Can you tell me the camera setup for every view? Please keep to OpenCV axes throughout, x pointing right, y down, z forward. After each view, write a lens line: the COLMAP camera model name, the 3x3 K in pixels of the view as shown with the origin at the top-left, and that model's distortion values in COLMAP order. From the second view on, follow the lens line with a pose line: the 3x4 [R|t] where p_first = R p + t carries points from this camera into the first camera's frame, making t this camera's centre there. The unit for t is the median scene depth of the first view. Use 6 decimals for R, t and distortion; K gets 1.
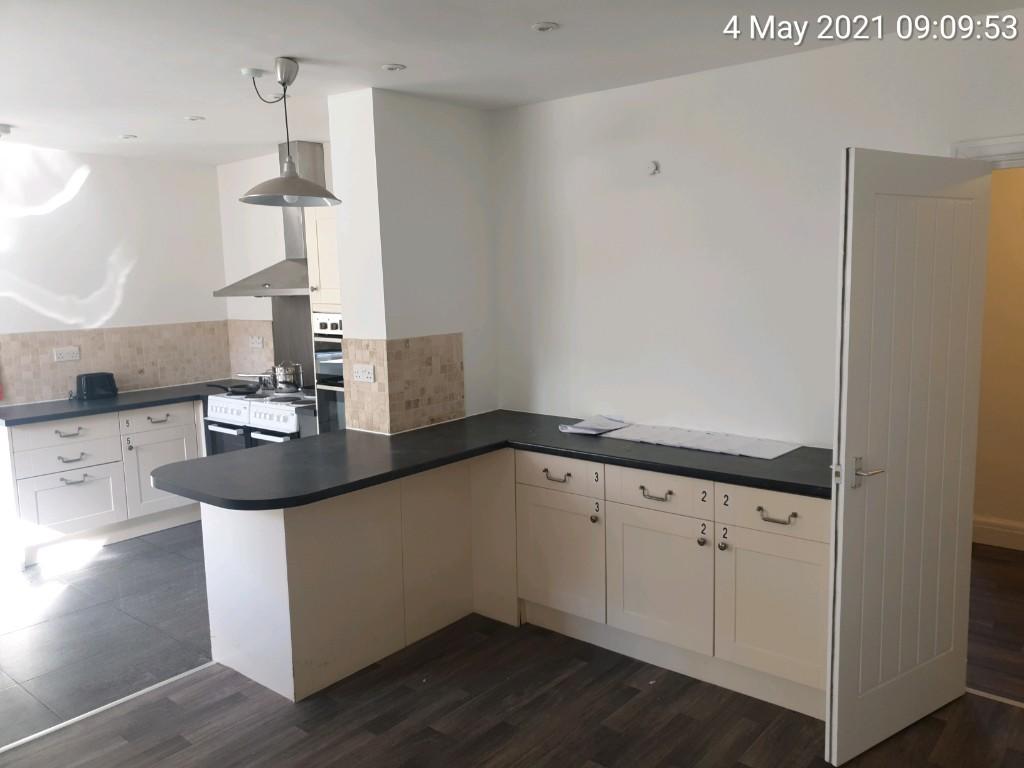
lens RADIAL K [[794.1, 0, 512.5], [0, 794.1, 380.9], [0, 0, 1]] dist [0.028728, -0.038647]
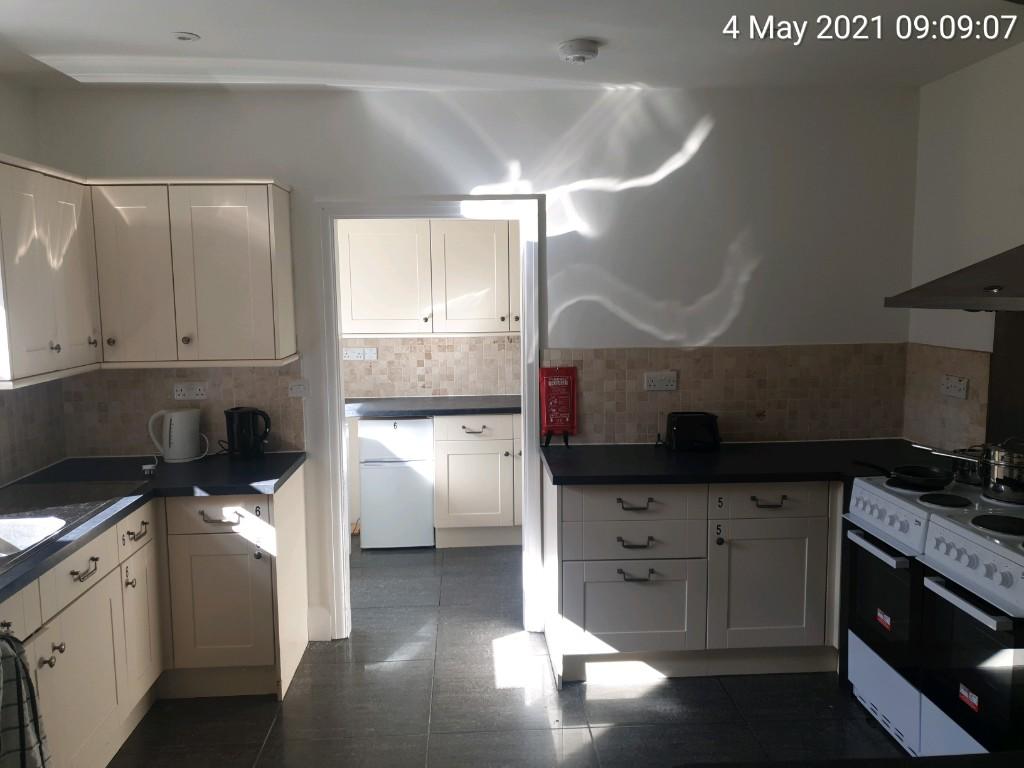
lens RADIAL K [[794.1, 0, 512.5], [0, 794.1, 380.9], [0, 0, 1]] dist [0.028728, -0.038647]
pose [[0.688043, 0.104537, -0.718101, -0.145461], [-0.097377, 0.993920, 0.051388, -0.057605], [0.719107, 0.034570, 0.694039, 0.421470]]
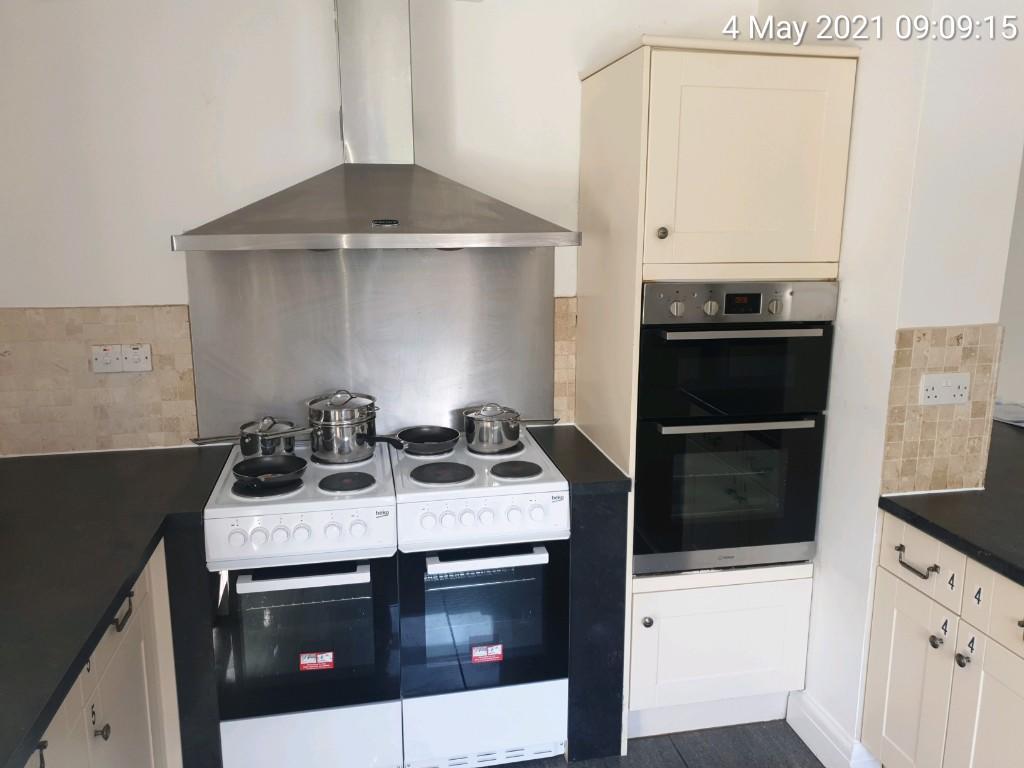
lens RADIAL K [[794.1, 0, 512.5], [0, 794.1, 380.9], [0, 0, 1]] dist [0.028728, -0.038647]
pose [[0.623935, -0.127397, 0.771022, -0.584085], [0.081619, 0.991850, 0.097837, -0.068555], [-0.777202, 0.001886, 0.629248, 0.653932]]
